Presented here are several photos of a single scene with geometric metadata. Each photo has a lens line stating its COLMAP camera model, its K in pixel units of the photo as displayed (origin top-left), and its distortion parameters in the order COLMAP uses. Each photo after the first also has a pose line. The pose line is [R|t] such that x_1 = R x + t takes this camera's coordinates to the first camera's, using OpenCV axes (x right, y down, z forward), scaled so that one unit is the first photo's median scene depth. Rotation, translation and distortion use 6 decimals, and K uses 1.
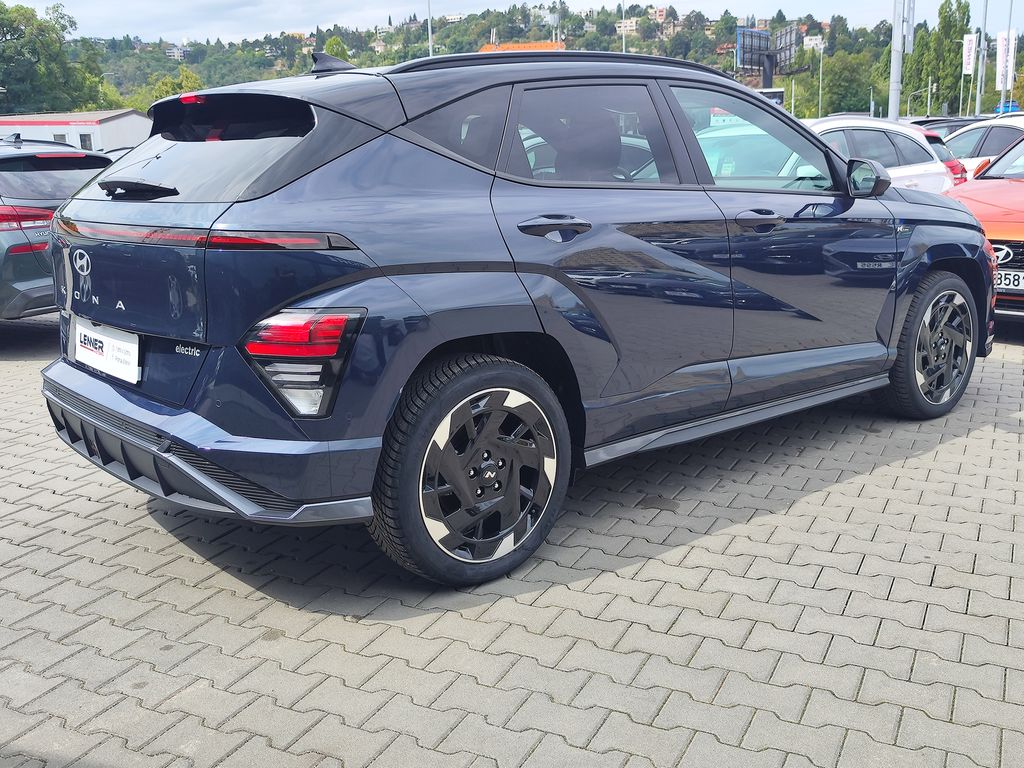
lens RADIAL K [[990.8, 0, 520.3], [0, 990.8, 384.8], [0, 0, 1]] dist [0.084119, -0.192826]
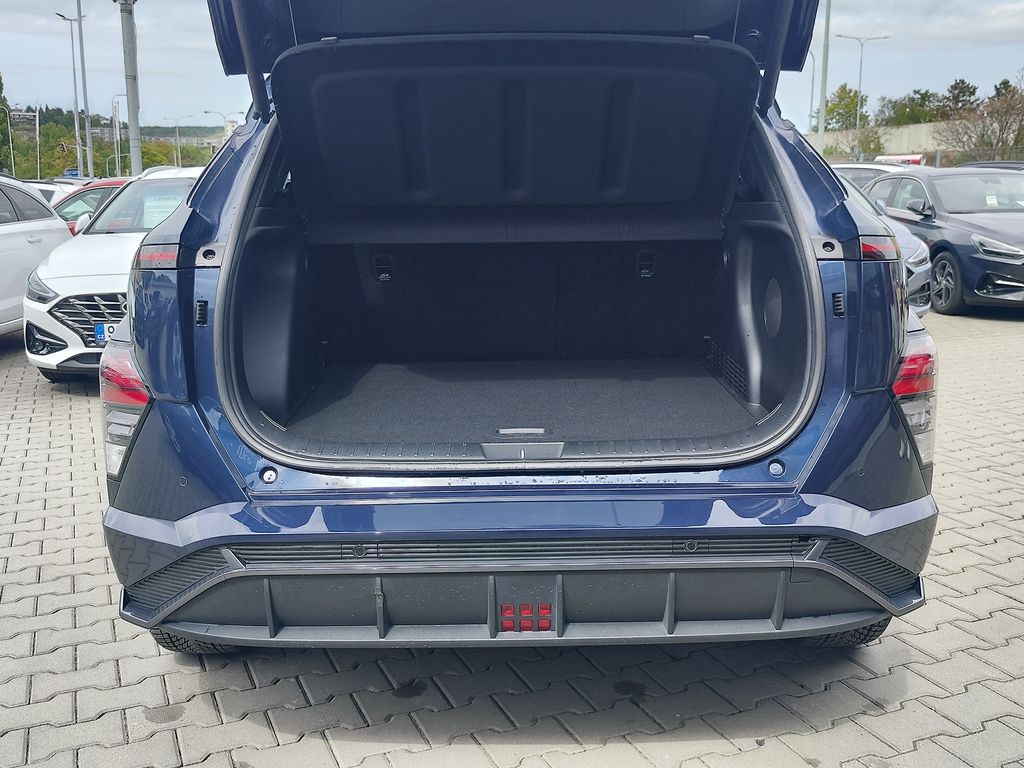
lens RADIAL K [[977.9, 0, 512.0], [0, 977.9, 384.0], [0, 0, 1]] dist [0.075554, -0.175833]
pose [[0.640984, -0.117362, 0.758528, -0.829665], [0.164902, 0.986221, 0.013243, -0.079742], [-0.749631, 0.116594, 0.651505, 0.584982]]
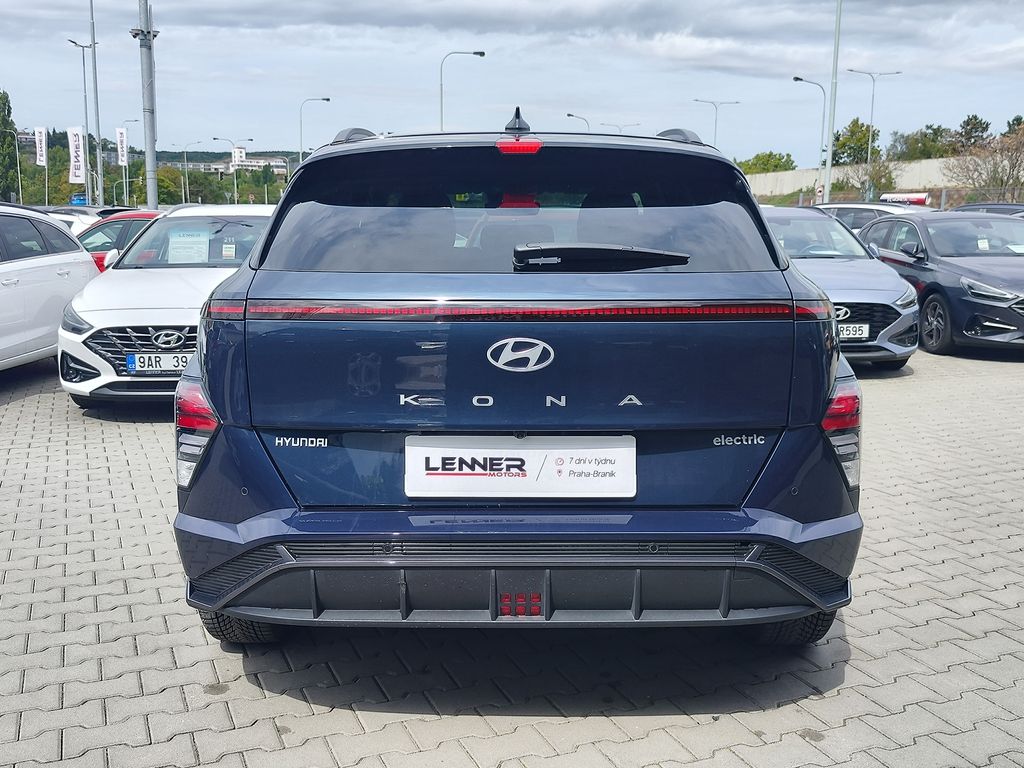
lens RADIAL K [[990.8, 0, 520.3], [0, 990.8, 384.8], [0, 0, 1]] dist [0.084119, -0.192826]
pose [[0.640746, -0.085344, 0.762994, -0.941193], [0.151508, 0.988315, -0.016687, -0.081550], [-0.752655, 0.126292, 0.646190, 0.483167]]
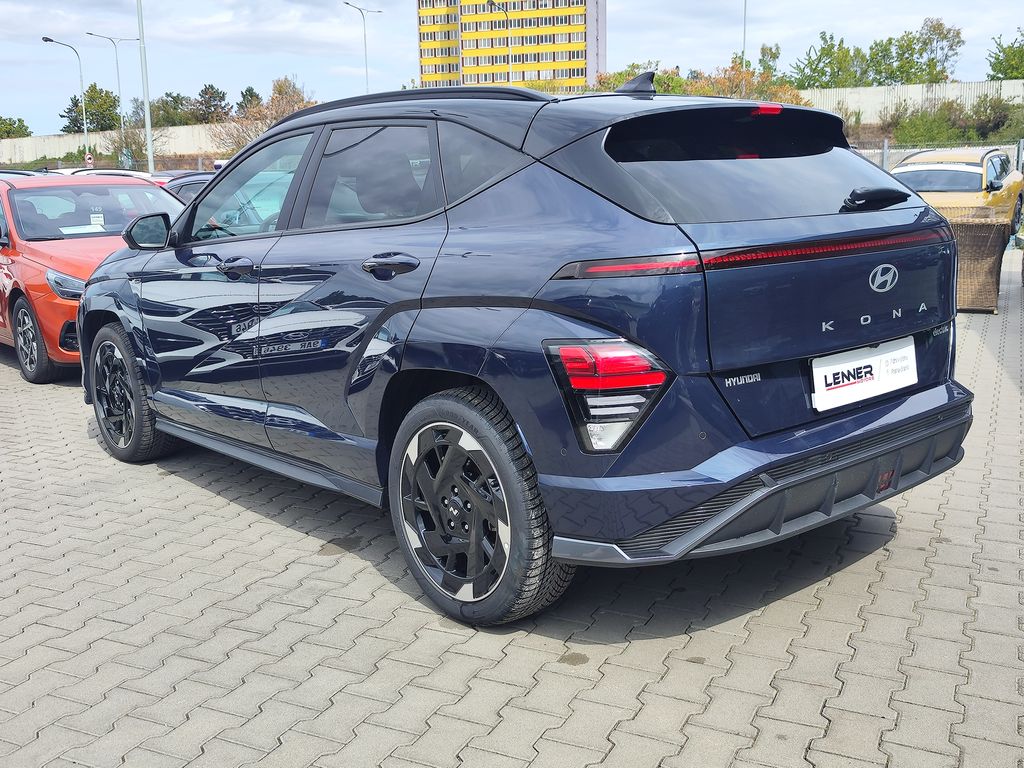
lens RADIAL K [[977.9, 0, 512.0], [0, 977.9, 384.0], [0, 0, 1]] dist [0.075554, -0.175833]
pose [[0.000585, -0.166037, 0.986119, -1.254141], [0.254854, 0.953582, 0.160407, -0.243868], [-0.966979, 0.251222, 0.042872, 1.224032]]
